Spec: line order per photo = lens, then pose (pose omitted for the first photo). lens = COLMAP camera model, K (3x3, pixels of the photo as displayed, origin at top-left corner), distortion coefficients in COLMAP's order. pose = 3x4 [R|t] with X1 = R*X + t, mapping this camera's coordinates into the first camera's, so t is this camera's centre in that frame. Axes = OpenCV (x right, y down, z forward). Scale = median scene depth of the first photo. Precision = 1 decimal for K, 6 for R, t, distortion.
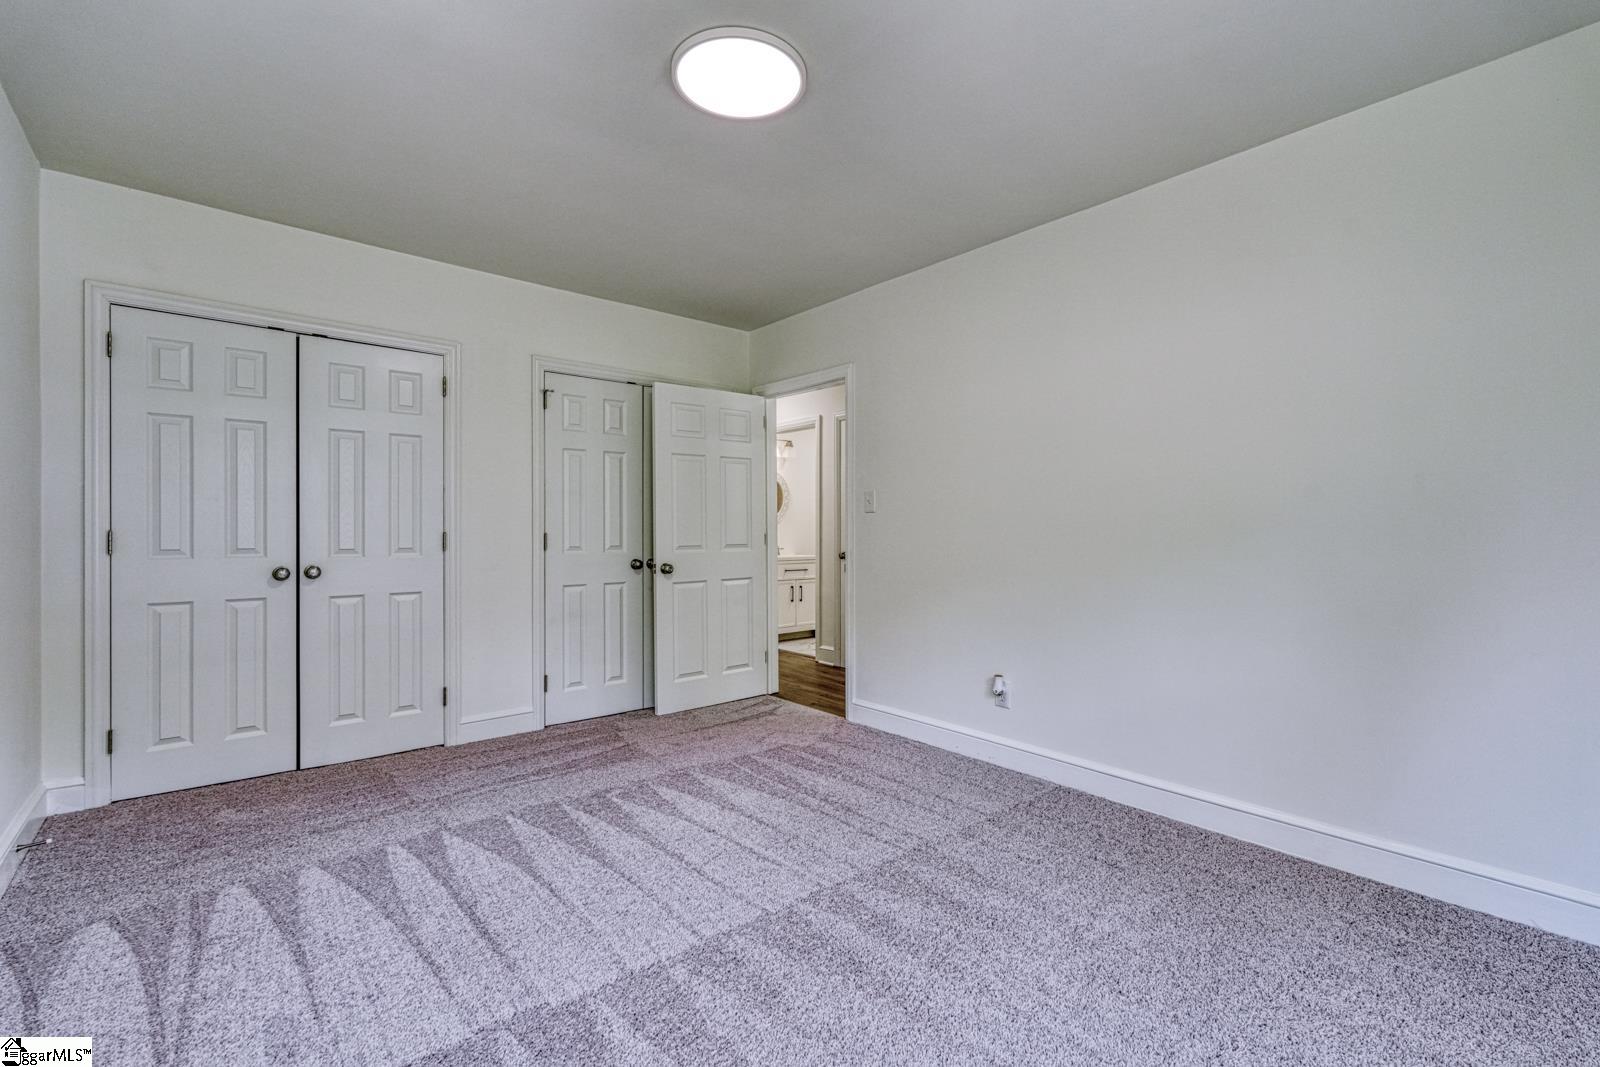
lens RADIAL K [[696.7, 0, 801.5], [0, 696.7, 533.0], [0, 0, 1]] dist [0.001536, 0.000161]
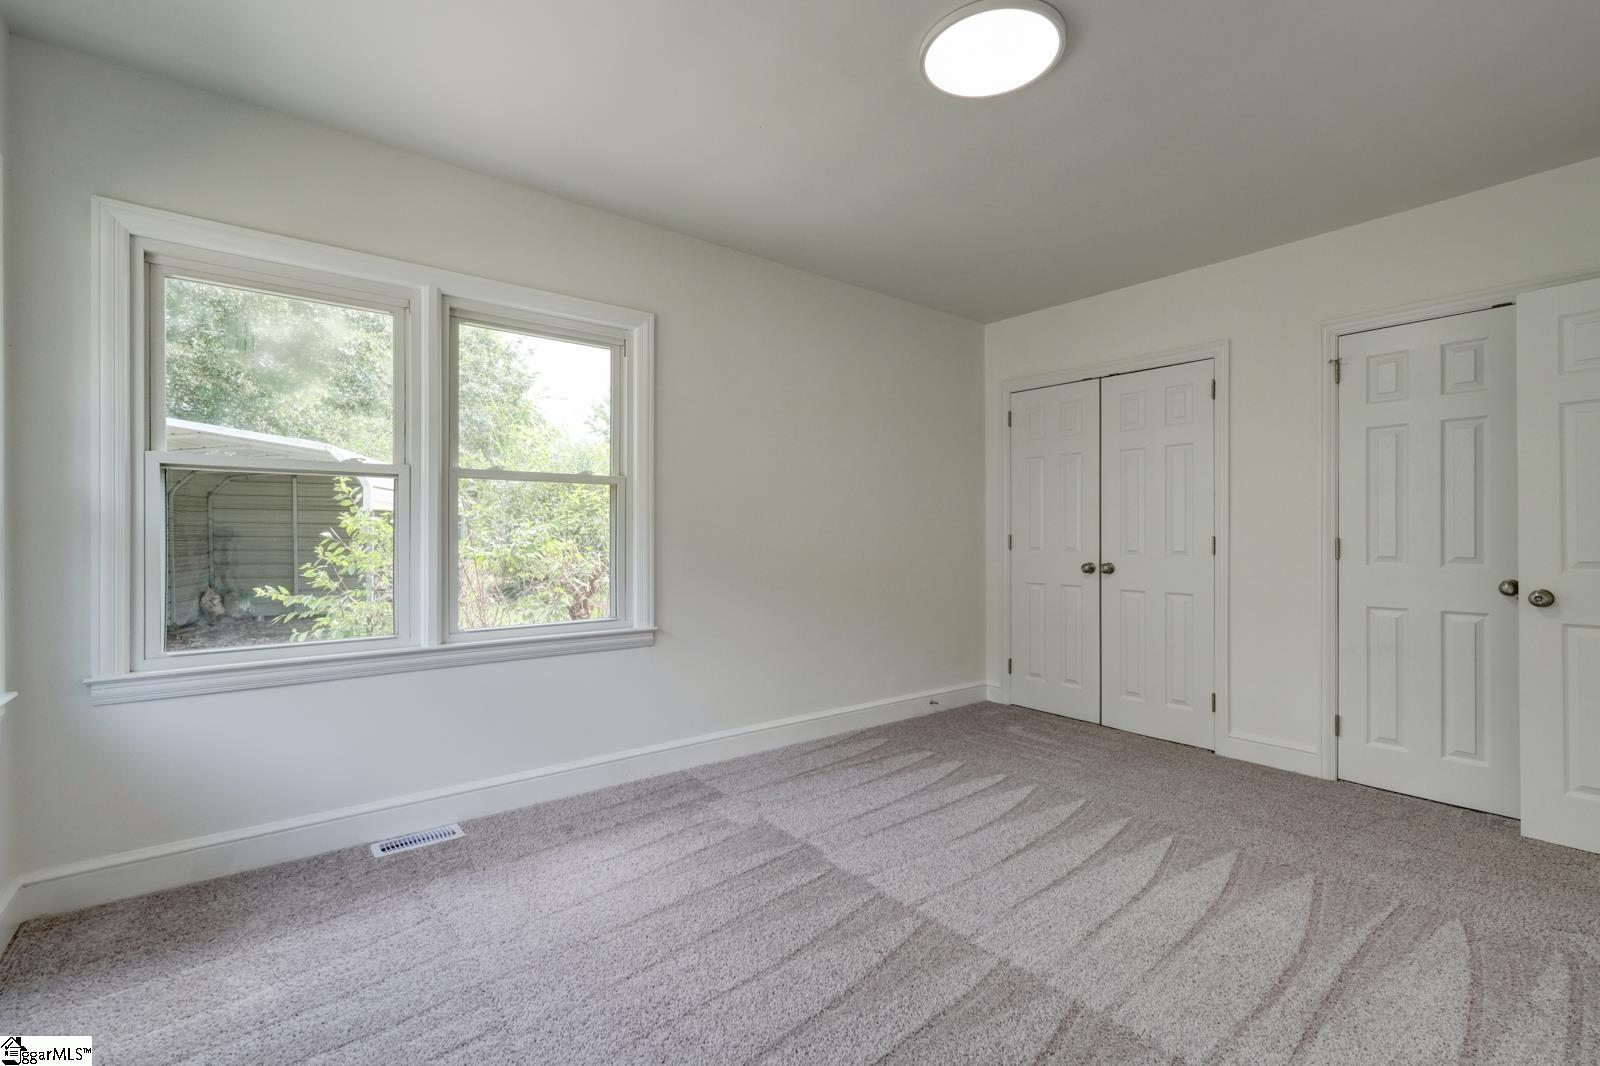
lens RADIAL K [[696.7, 0, 801.5], [0, 696.7, 532.5], [0, 0, 1]] dist [0.001536, 0.000161]
pose [[-0.023656, -0.006798, -0.999697, 0.590167], [-0.007387, 0.999951, -0.006625, 0.005041], [0.999693, 0.007228, -0.023705, 0.523827]]
